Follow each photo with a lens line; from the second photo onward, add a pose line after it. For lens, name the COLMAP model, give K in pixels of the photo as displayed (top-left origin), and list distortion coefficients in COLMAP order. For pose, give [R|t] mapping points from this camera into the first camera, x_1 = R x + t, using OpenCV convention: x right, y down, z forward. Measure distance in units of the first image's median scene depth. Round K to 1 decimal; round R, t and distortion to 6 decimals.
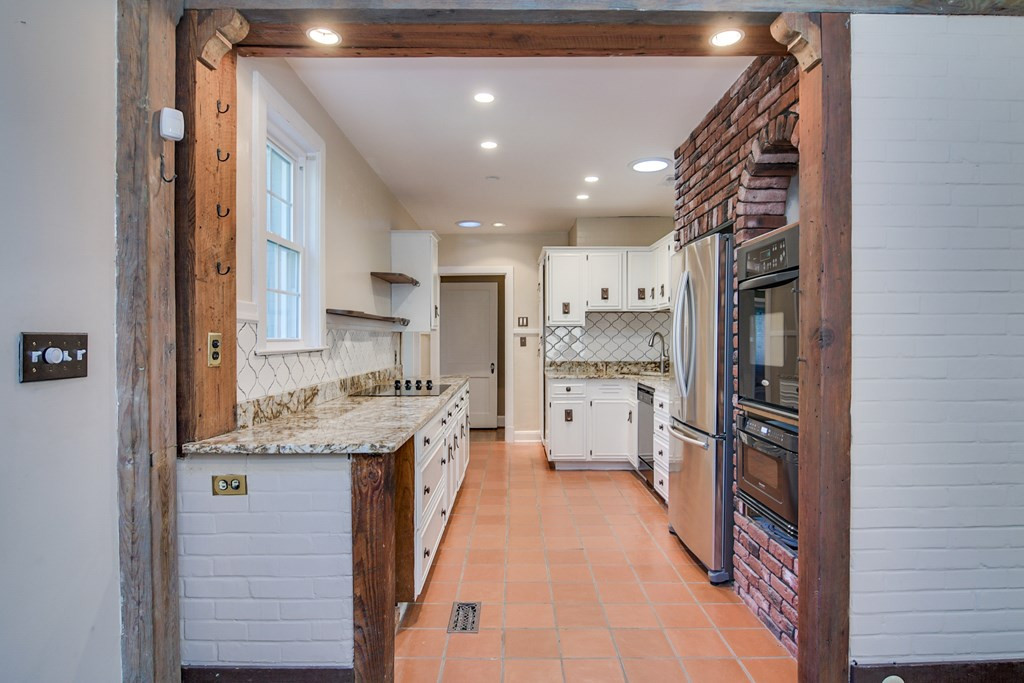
lens RADIAL K [[521.4, 0, 510.6], [0, 521.4, 343.6], [0, 0, 1]] dist [-0.010643, -0.003876]
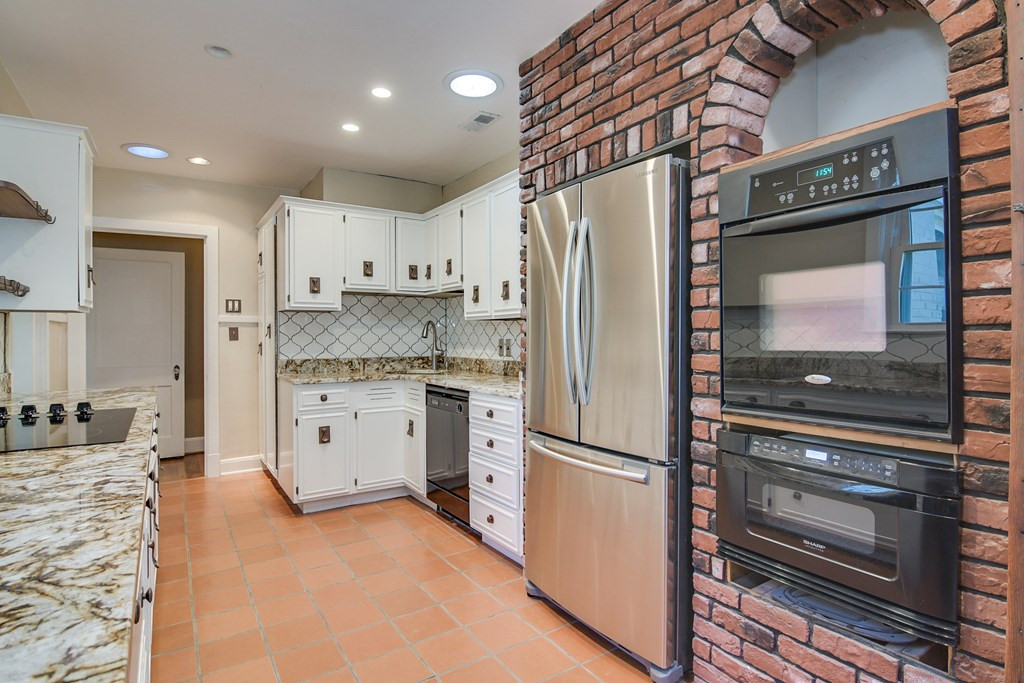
lens RADIAL K [[521.4, 0, 515.7], [0, 521.4, 335.9], [0, 0, 1]] dist [-0.010643, -0.003876]
pose [[0.837358, -0.002167, 0.546650, -0.057056], [0.007198, 0.999949, -0.007062, 0.009598], [-0.546607, 0.009848, 0.837331, 0.256426]]
